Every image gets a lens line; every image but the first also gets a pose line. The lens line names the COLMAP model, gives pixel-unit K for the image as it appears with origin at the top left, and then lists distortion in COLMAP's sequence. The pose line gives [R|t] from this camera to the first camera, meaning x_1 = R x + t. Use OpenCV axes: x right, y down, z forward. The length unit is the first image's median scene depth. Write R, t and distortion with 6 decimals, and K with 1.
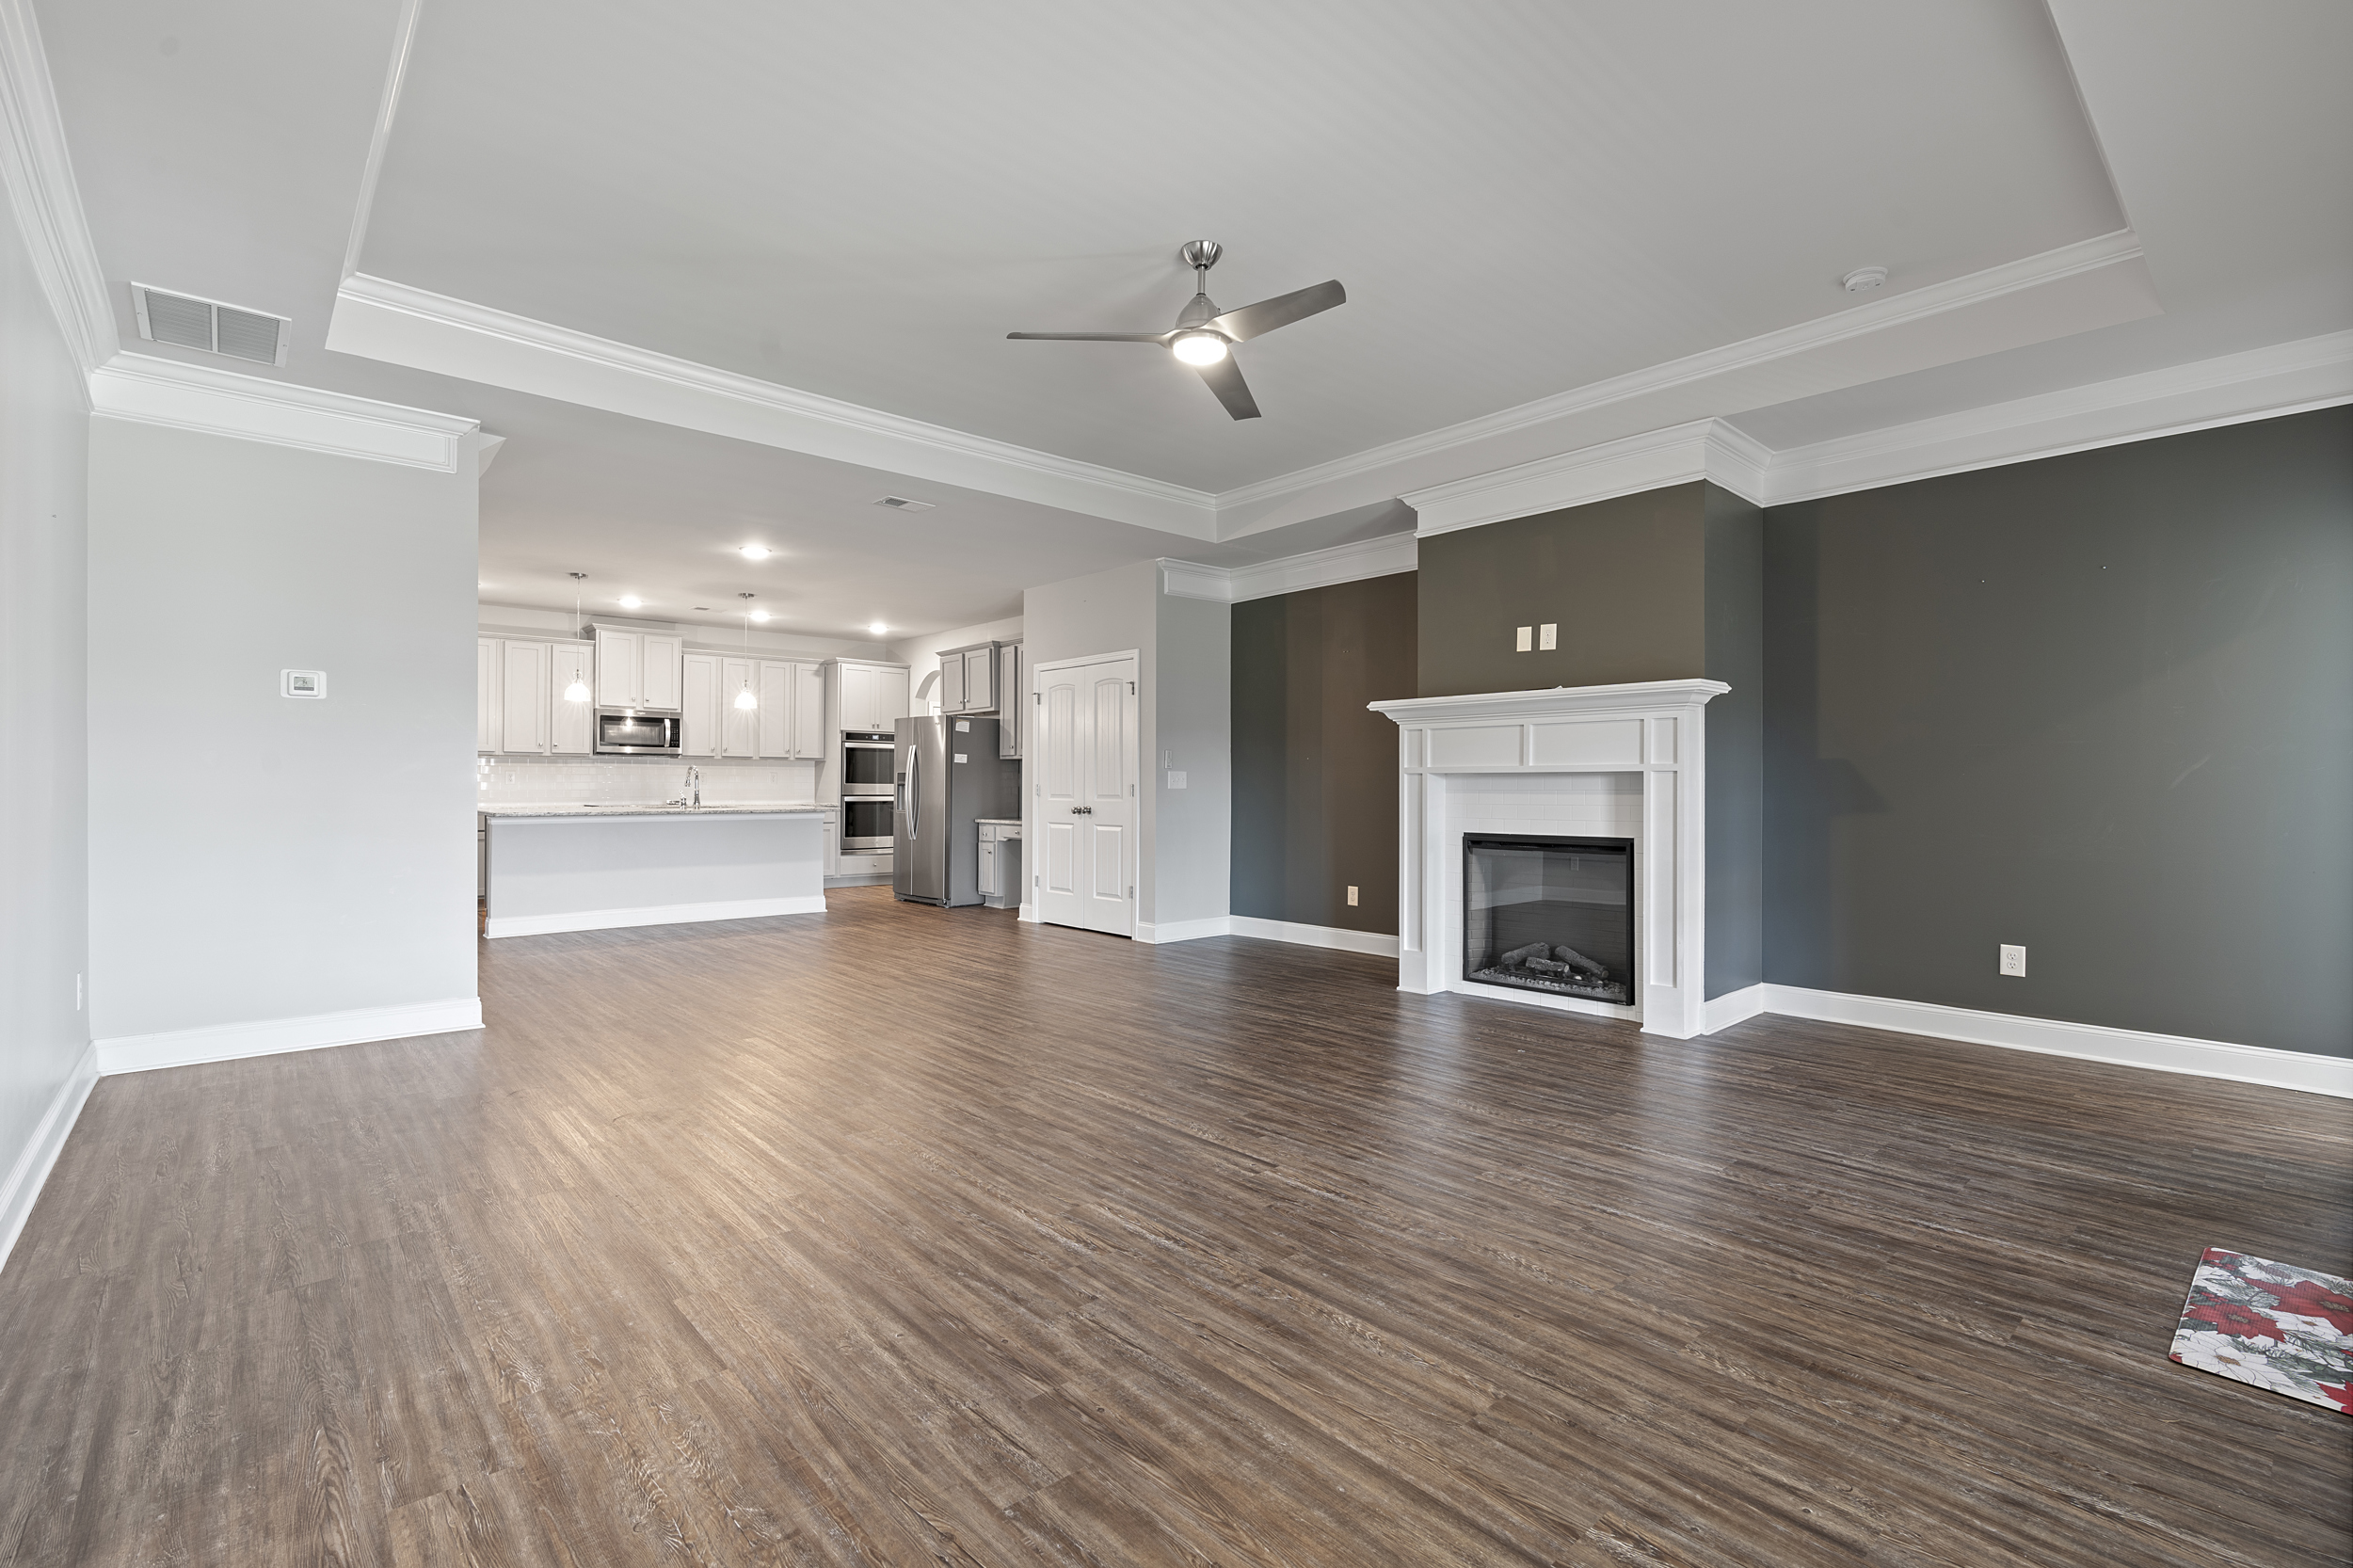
lens RADIAL K [[1058.9, 0, 1183.1], [0, 1058.9, 780.7], [0, 0, 1]] dist [-0.006137, 0.001867]
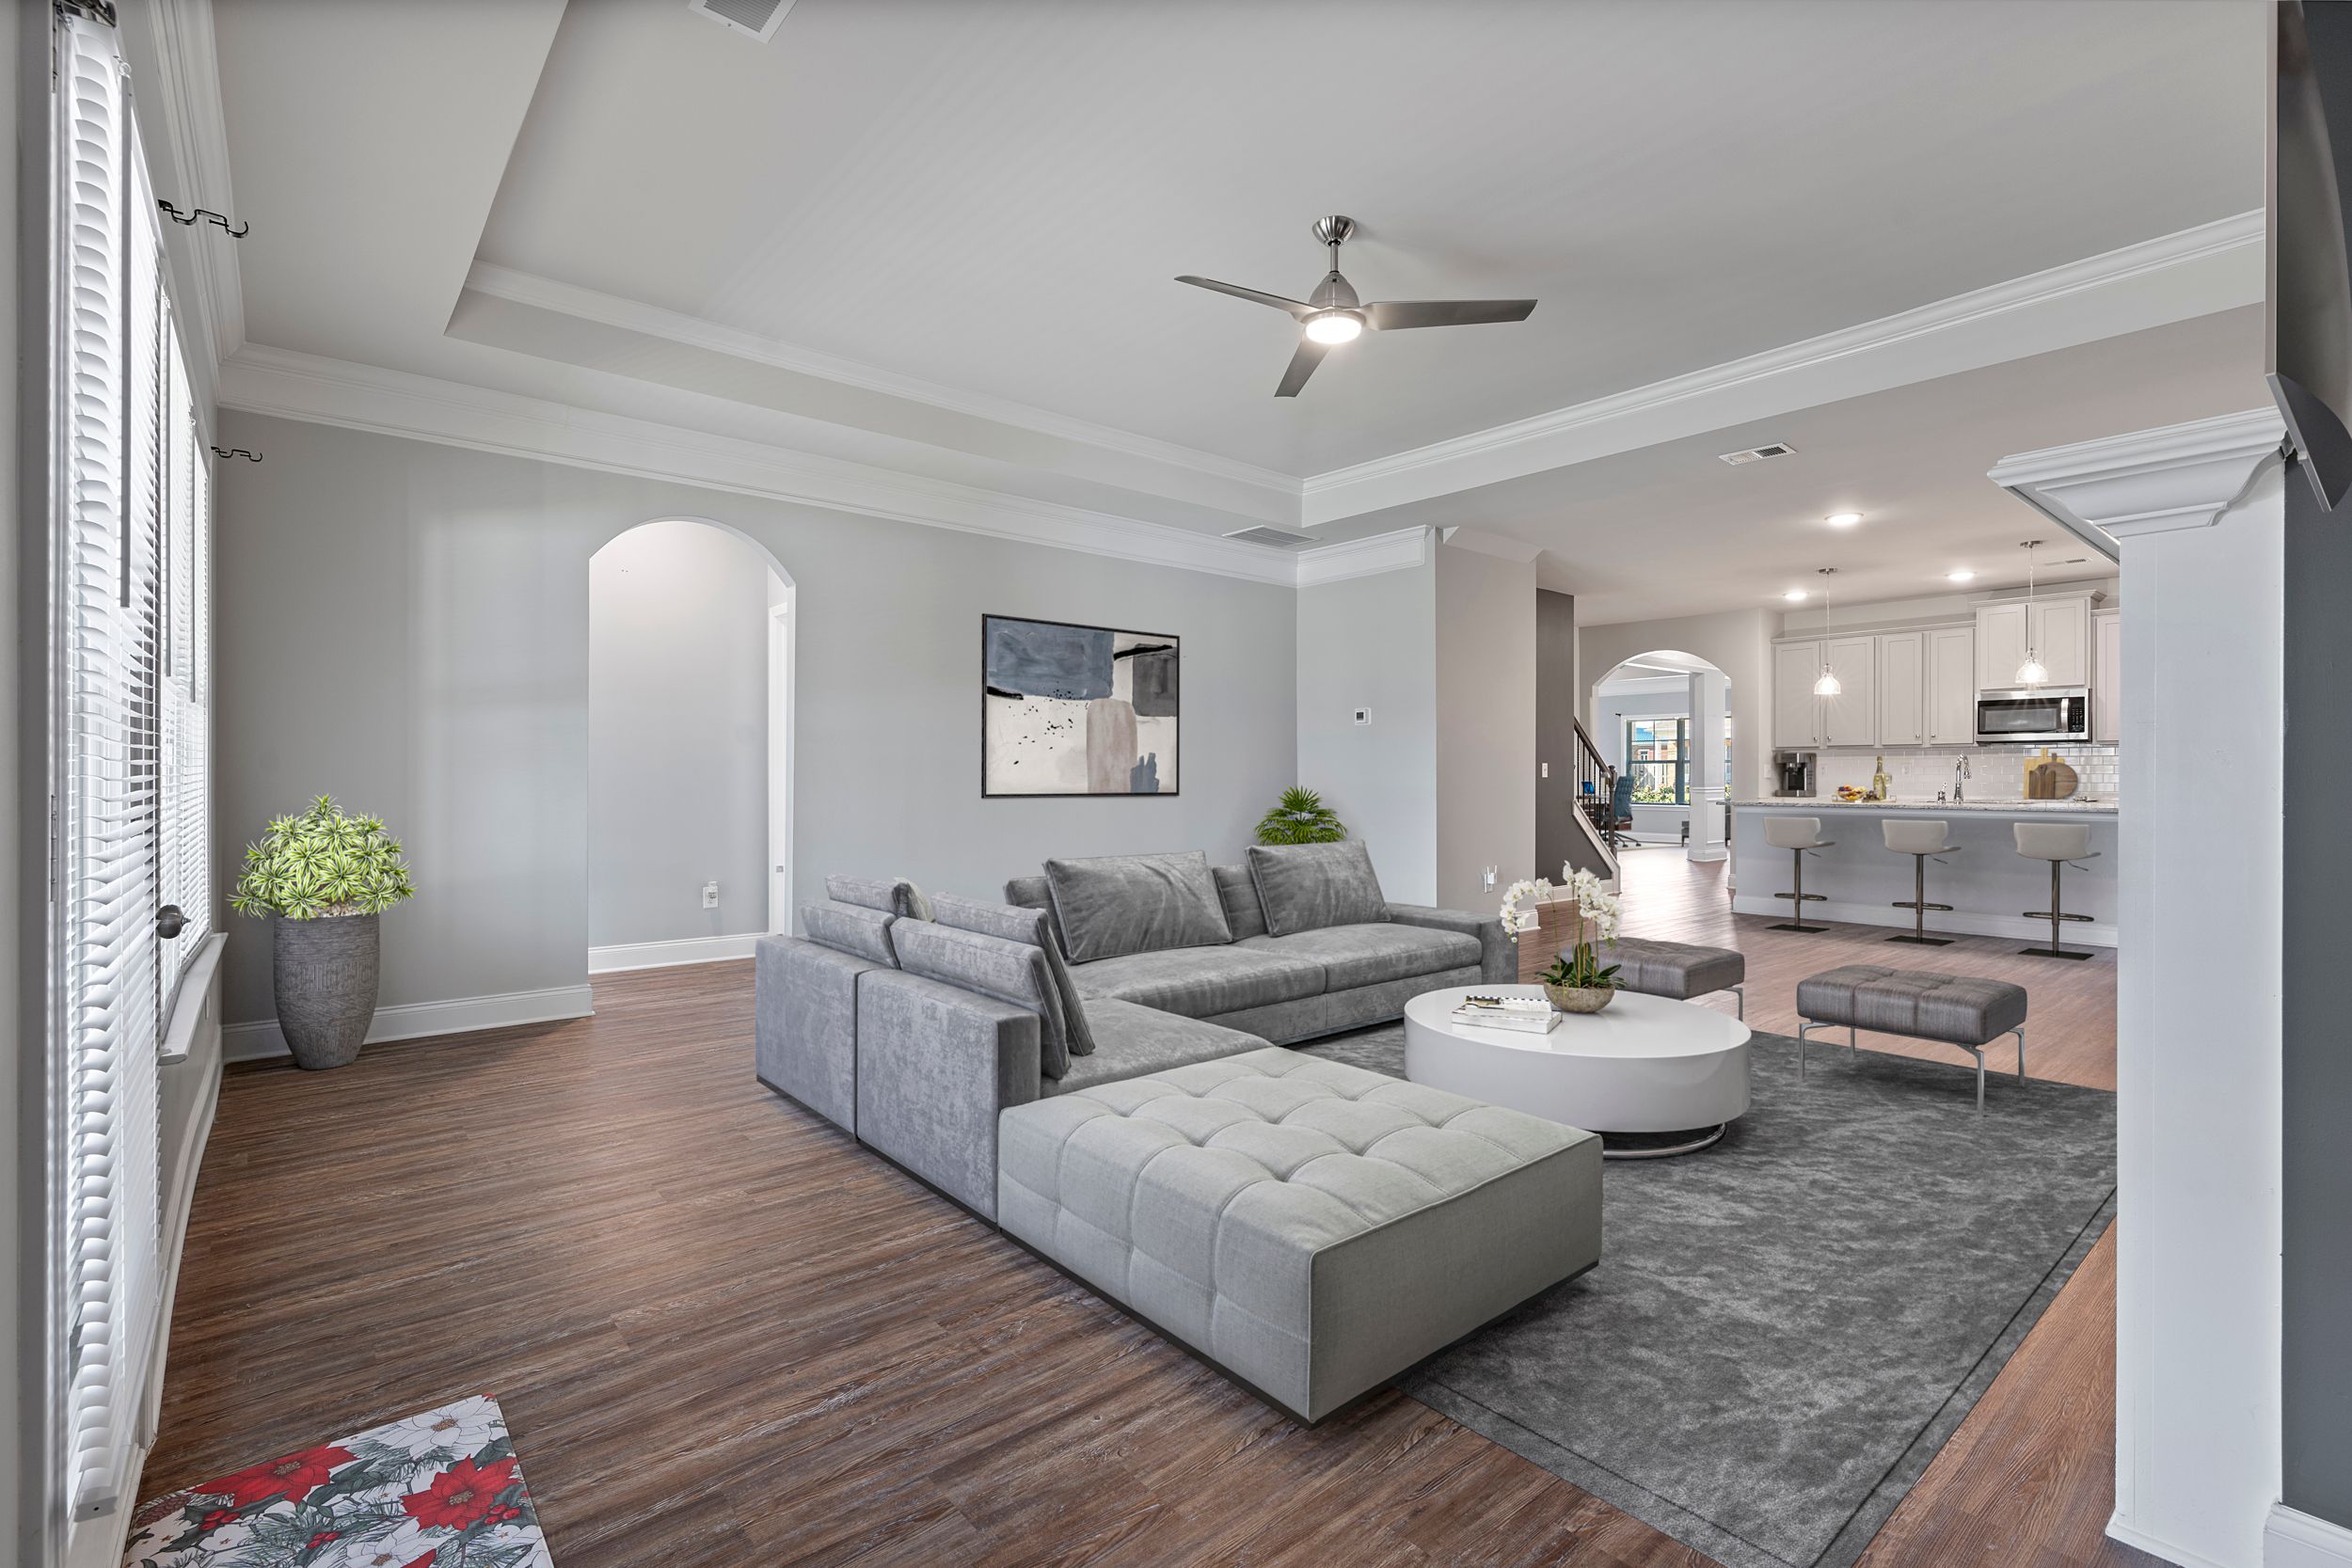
lens RADIAL K [[1058.3, 0, 1182.6], [0, 1058.3, 780.7], [0, 0, 1]] dist [-0.006137, 0.001867]
pose [[-0.028487, 0.000767, -0.999594, 0.387829], [0.004163, 0.999991, 0.000649, 0.003456], [0.999586, -0.004143, -0.028489, 0.344051]]
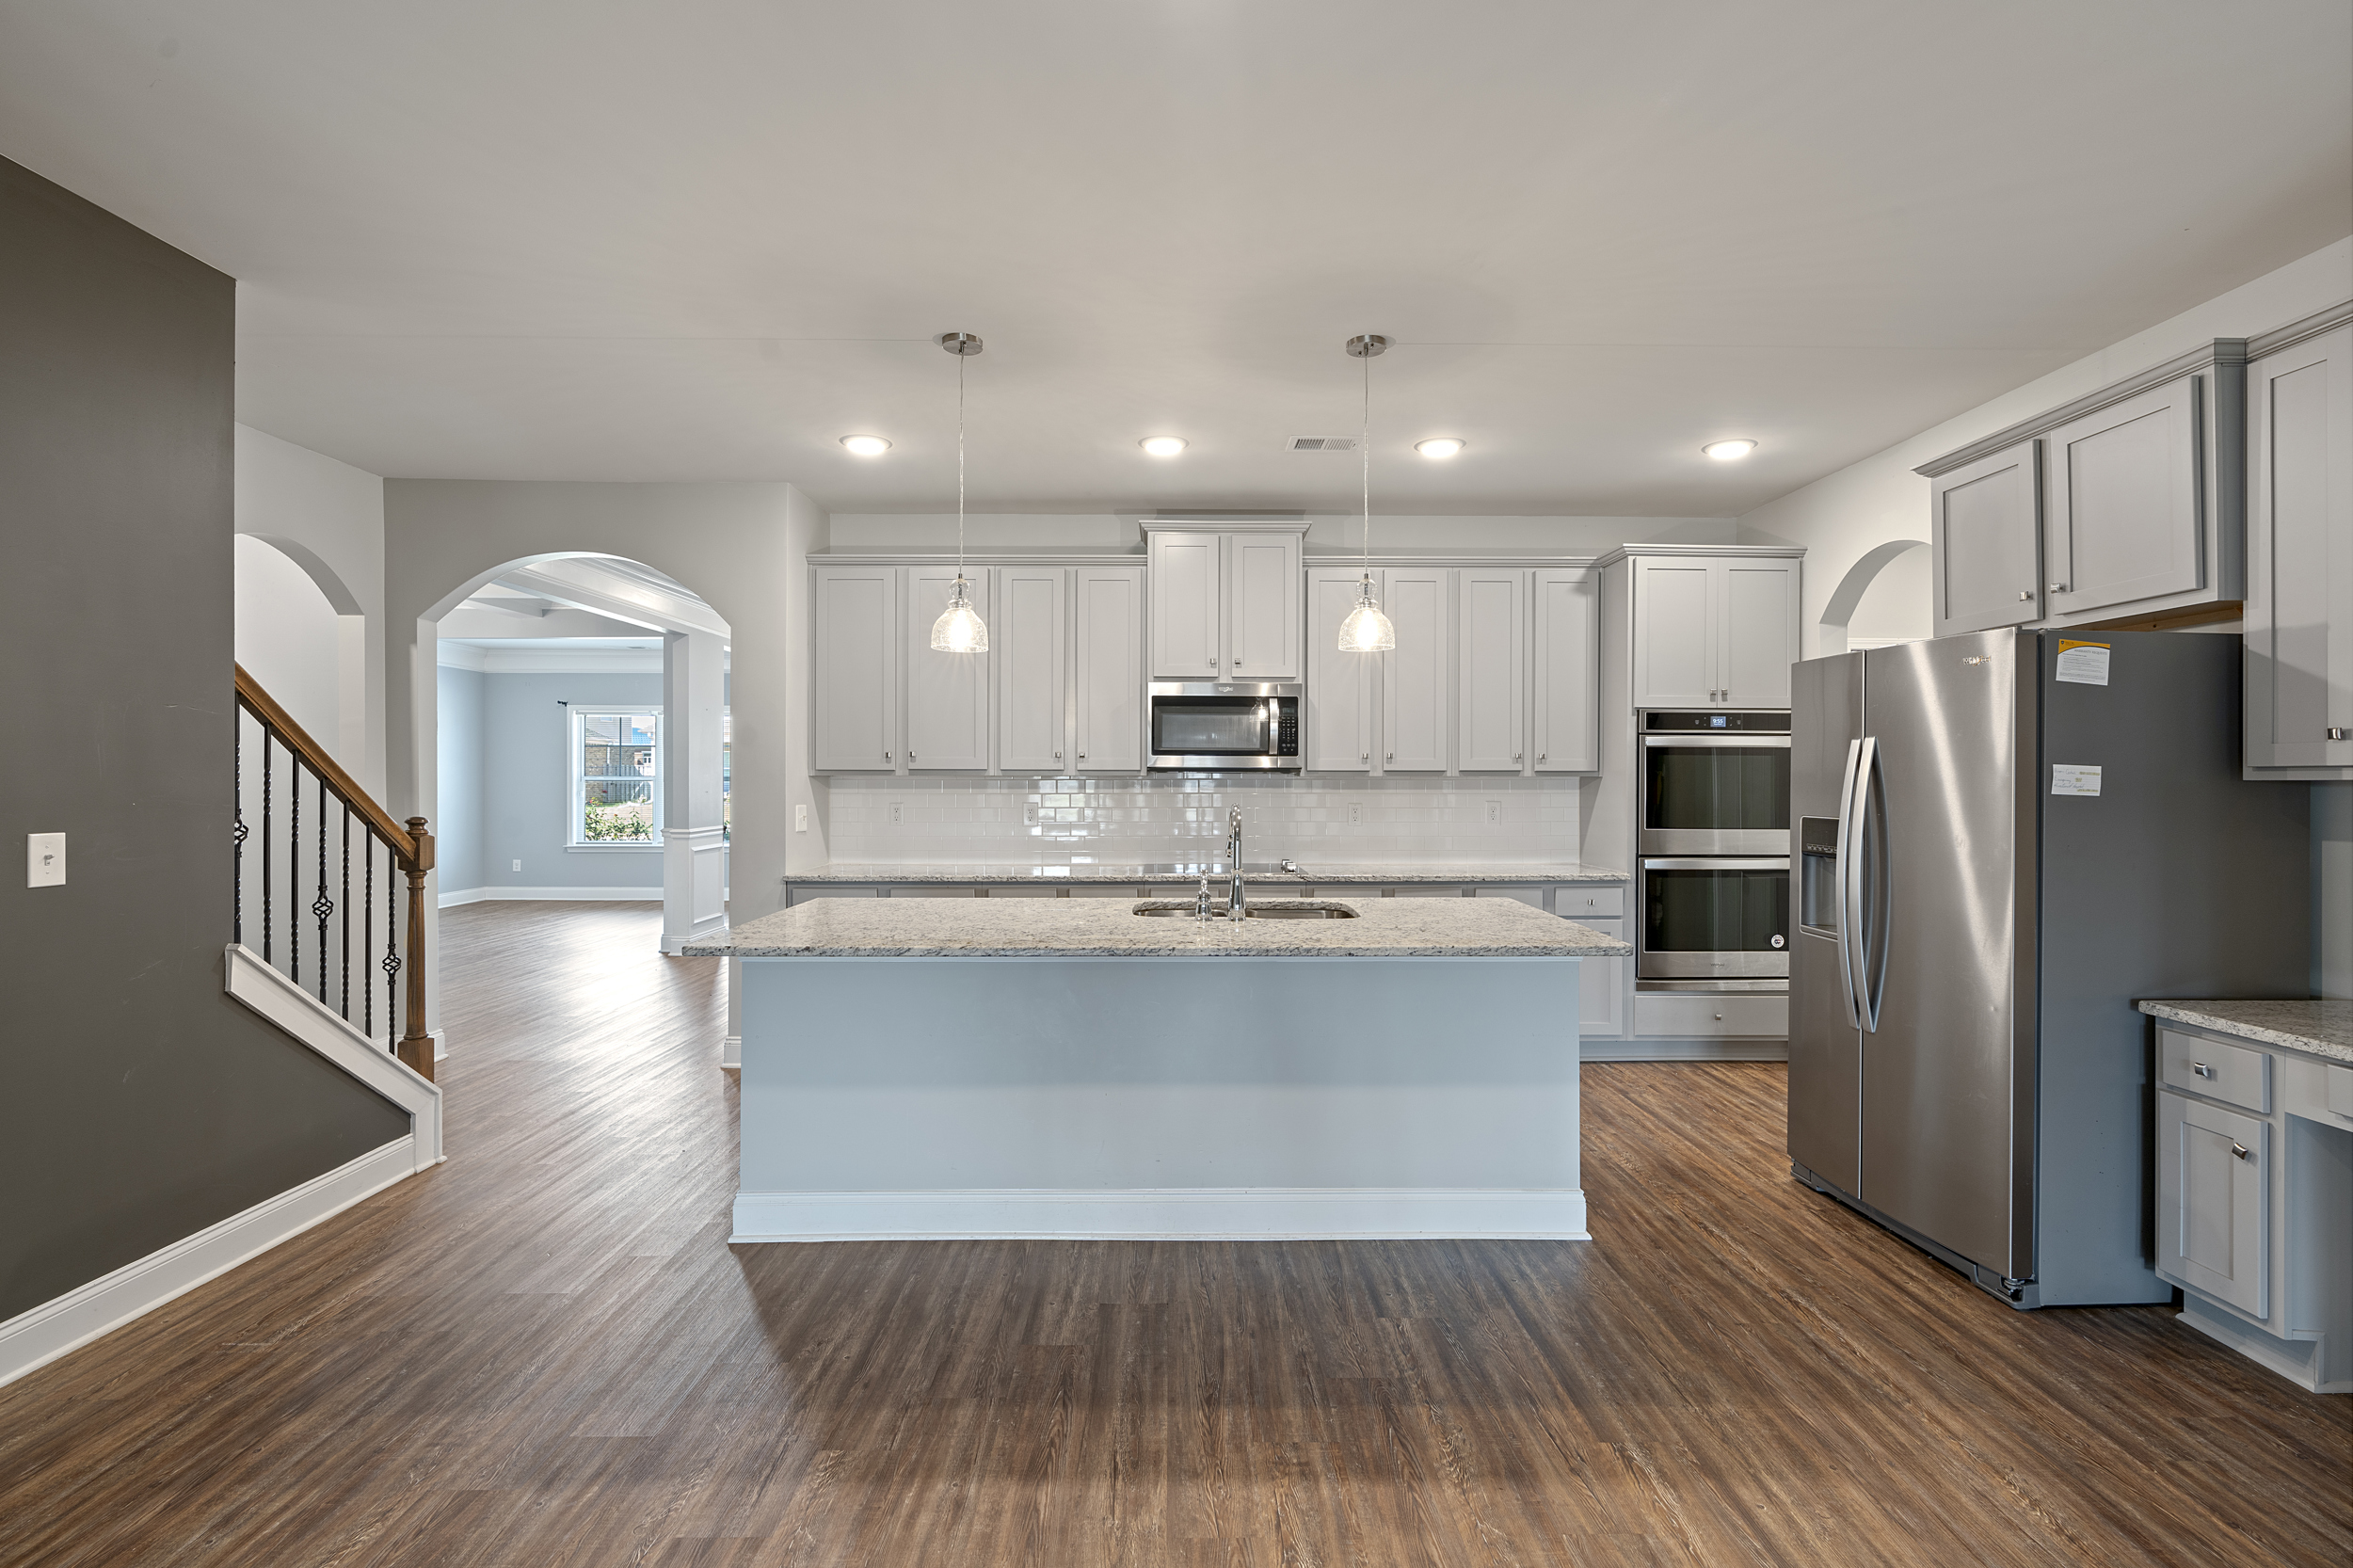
lens RADIAL K [[1058.9, 0, 1183.1], [0, 1058.9, 780.7], [0, 0, 1]] dist [-0.006137, 0.001867]
pose [[0.751706, -0.000425, -0.659498, -0.202155], [0.003269, 0.999990, 0.003082, -0.022498], [0.659491, -0.004473, 0.751700, 0.631215]]
